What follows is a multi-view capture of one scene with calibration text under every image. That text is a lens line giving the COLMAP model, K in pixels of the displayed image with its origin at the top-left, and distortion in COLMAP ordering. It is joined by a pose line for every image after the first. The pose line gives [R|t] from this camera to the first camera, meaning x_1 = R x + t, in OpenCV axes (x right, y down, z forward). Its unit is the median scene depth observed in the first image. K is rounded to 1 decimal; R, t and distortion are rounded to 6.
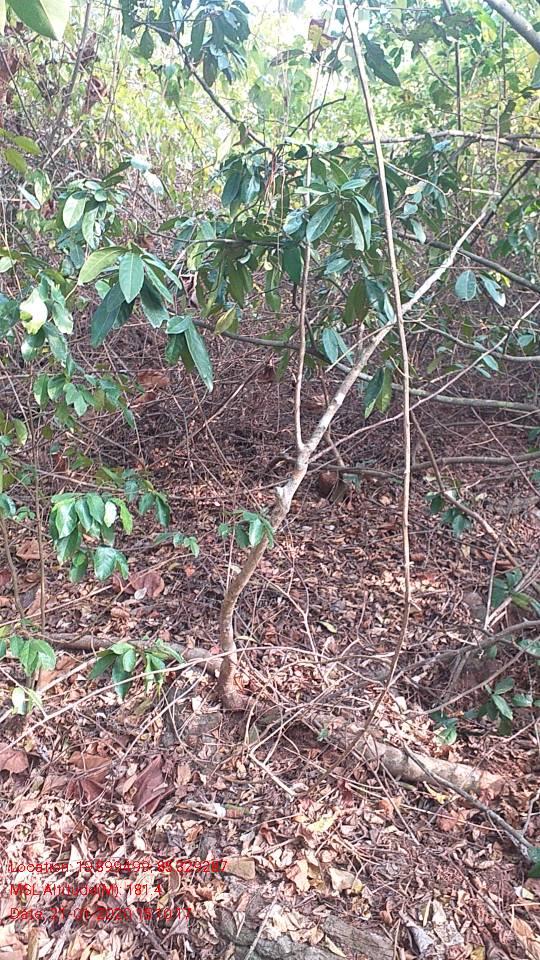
lens RADIAL K [[783.6, 0, 271.8], [0, 783.6, 485.7], [0, 0, 1]] dist [0.024122, -0.022413]
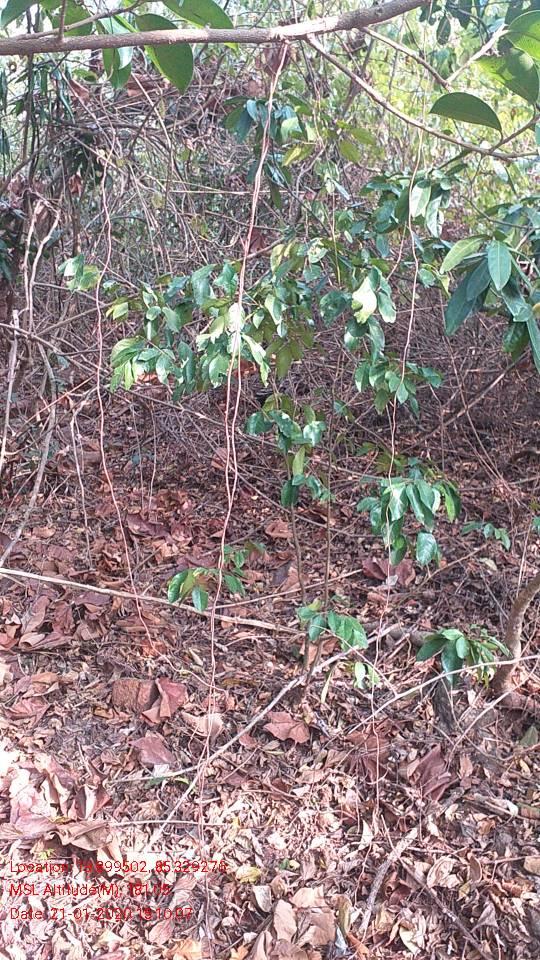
lens RADIAL K [[783.6, 0, 271.0], [0, 783.6, 483.6], [0, 0, 1]] dist [0.024122, -0.022413]
pose [[0.979204, 0.064288, -0.192424, -0.198640], [-0.061704, 0.997906, 0.019396, 0.005161], [0.193268, -0.007119, 0.981120, -0.027675]]
